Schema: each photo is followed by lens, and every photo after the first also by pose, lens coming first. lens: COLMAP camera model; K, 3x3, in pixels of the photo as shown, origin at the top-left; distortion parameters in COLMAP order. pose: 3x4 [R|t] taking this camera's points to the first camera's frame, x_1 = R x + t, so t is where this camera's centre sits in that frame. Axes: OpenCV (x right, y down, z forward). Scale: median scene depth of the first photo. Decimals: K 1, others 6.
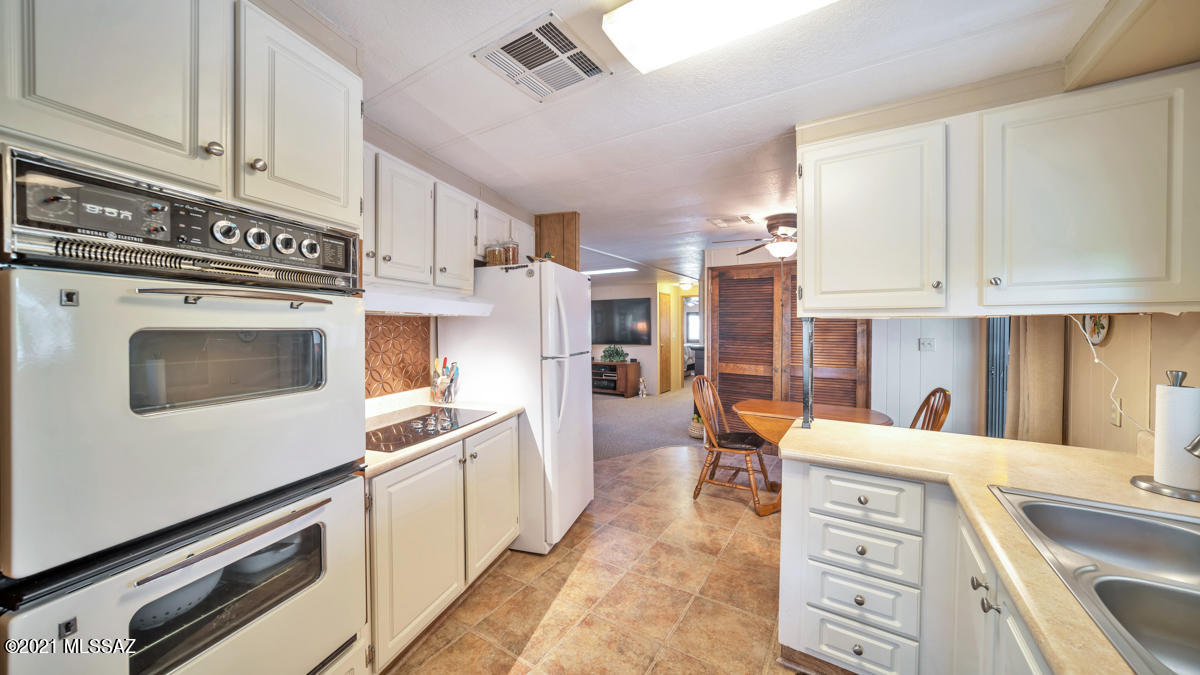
lens RADIAL K [[415.9, 0, 600.1], [0, 415.9, 342.2], [0, 0, 1]] dist [-0.026846, 0.005158]
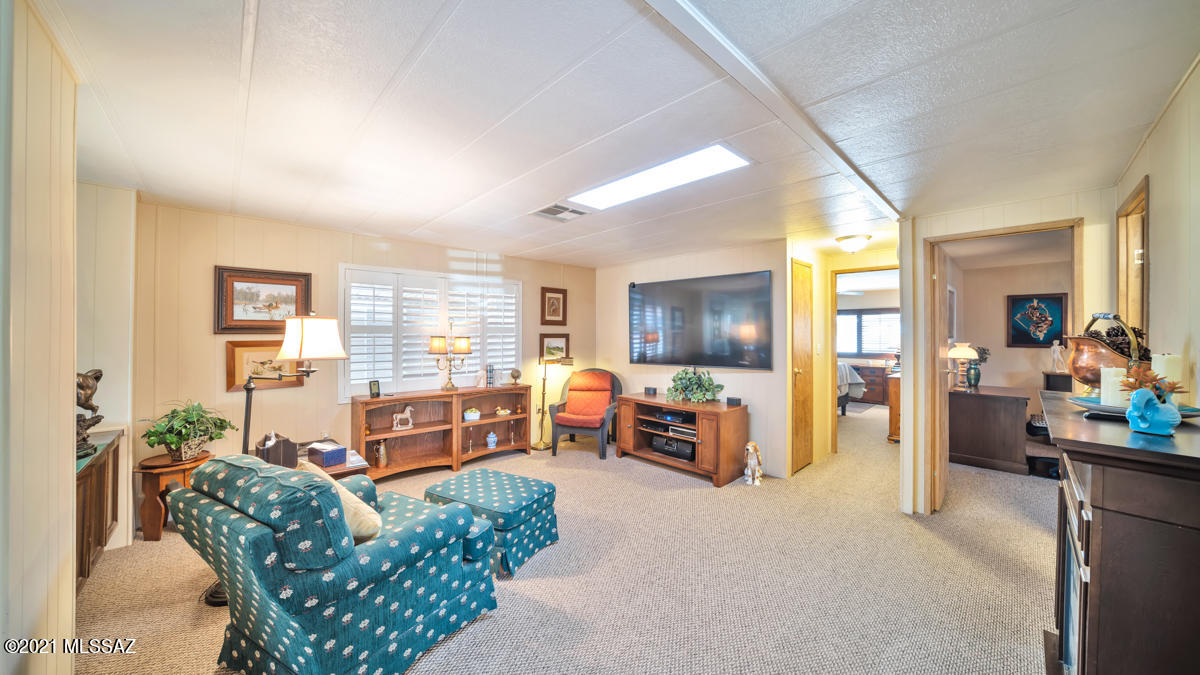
lens RADIAL K [[415.9, 0, 600.1], [0, 415.9, 342.2], [0, 0, 1]] dist [-0.026846, 0.005158]
pose [[0.973300, 0.004462, -0.229495, 0.039640], [-0.007420, 0.999900, -0.012026, -0.017960], [0.229419, 0.013408, 0.973236, 0.494907]]
